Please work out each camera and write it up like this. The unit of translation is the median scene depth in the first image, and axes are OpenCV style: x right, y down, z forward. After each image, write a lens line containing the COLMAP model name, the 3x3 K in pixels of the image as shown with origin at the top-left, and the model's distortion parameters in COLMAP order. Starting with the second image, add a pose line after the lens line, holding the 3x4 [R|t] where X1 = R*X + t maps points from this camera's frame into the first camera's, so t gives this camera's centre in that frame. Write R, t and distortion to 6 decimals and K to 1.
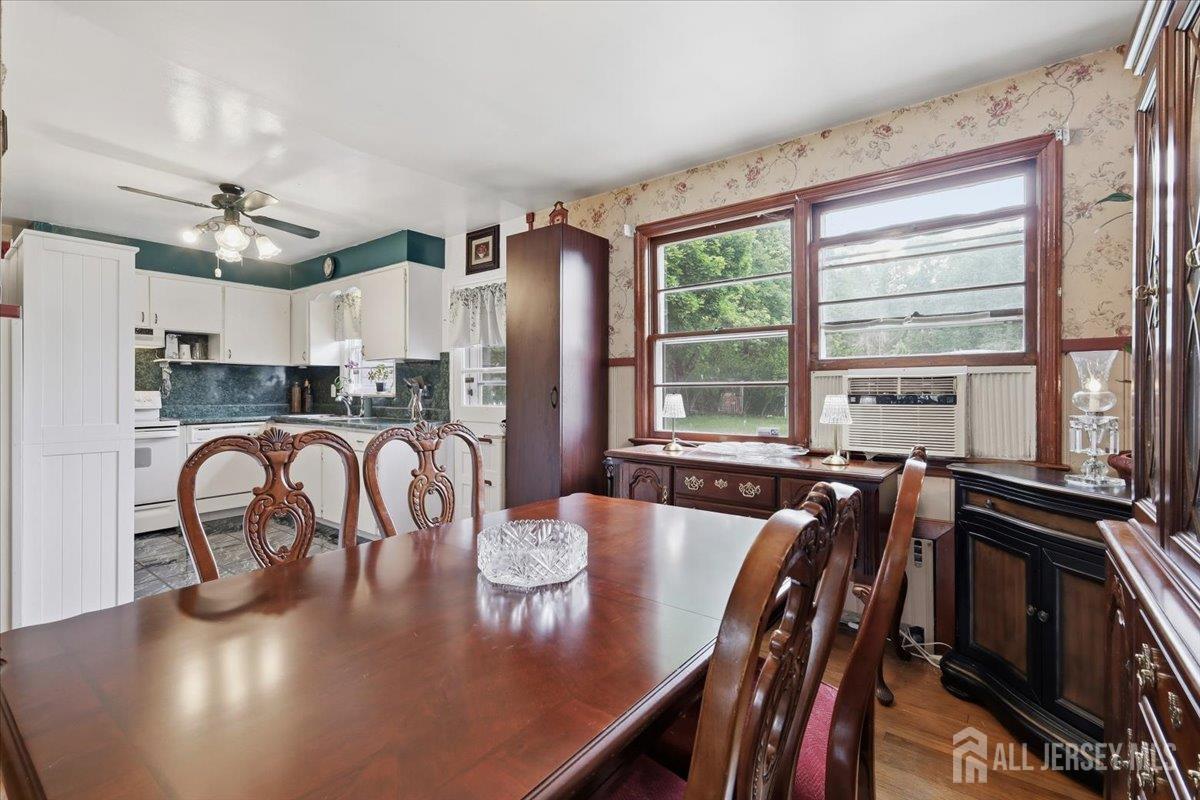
lens RADIAL K [[532.0, 0, 608.1], [0, 532.0, 395.4], [0, 0, 1]] dist [-0.001699, -0.001576]
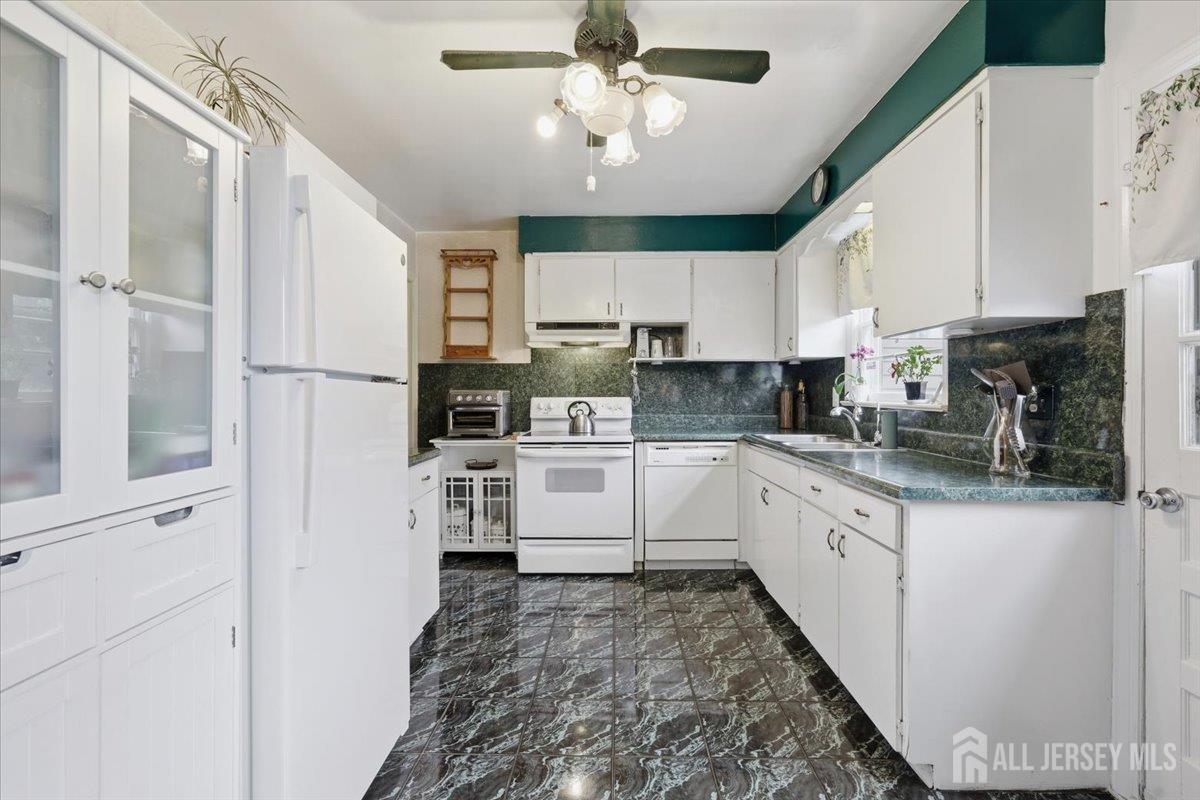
lens RADIAL K [[532.0, 0, 591.5], [0, 532.0, 397.4], [0, 0, 1]] dist [-0.001699, -0.001576]
pose [[0.570499, 0.003901, -0.821289, -0.188447], [-0.007238, 0.999974, -0.000277, -0.006918], [0.821267, 0.006103, 0.570512, 0.459675]]
